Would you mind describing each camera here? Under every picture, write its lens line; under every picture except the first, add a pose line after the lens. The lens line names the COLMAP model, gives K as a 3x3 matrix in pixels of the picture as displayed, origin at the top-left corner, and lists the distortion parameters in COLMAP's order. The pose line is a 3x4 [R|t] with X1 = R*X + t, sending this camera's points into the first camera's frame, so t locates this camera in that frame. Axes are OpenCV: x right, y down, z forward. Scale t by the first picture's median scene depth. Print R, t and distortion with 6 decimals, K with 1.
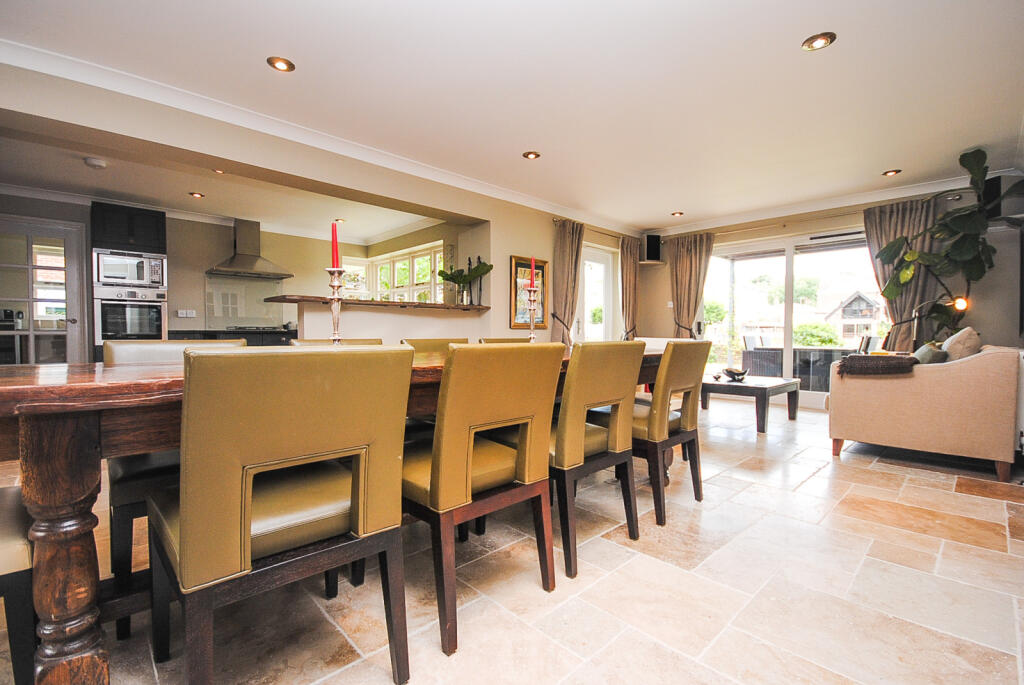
lens RADIAL K [[458.1, 0, 516.2], [0, 458.1, 349.1], [0, 0, 1]] dist [-0.000034, -0.000090]
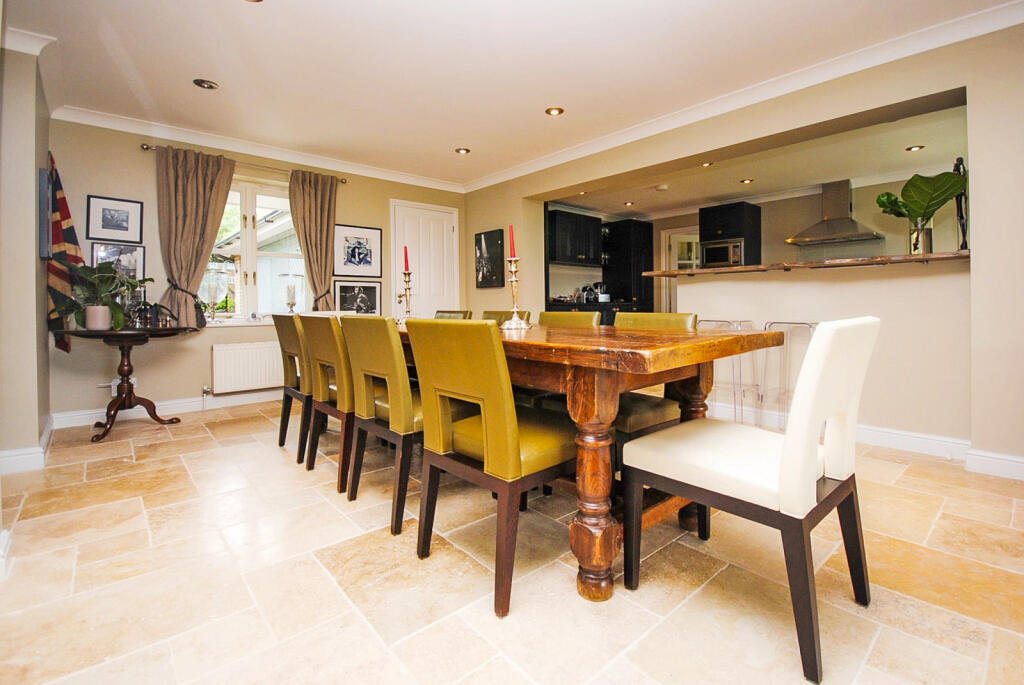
lens RADIAL K [[469.6, 0, 511.7], [0, 469.6, 307.4], [0, 0, 1]] dist [0.001677, 0.000309]
pose [[-0.047671, -0.001896, -0.998861, 0.478320], [-0.024014, 0.999711, -0.000751, -0.017117], [0.998574, 0.023951, -0.047702, 0.513677]]
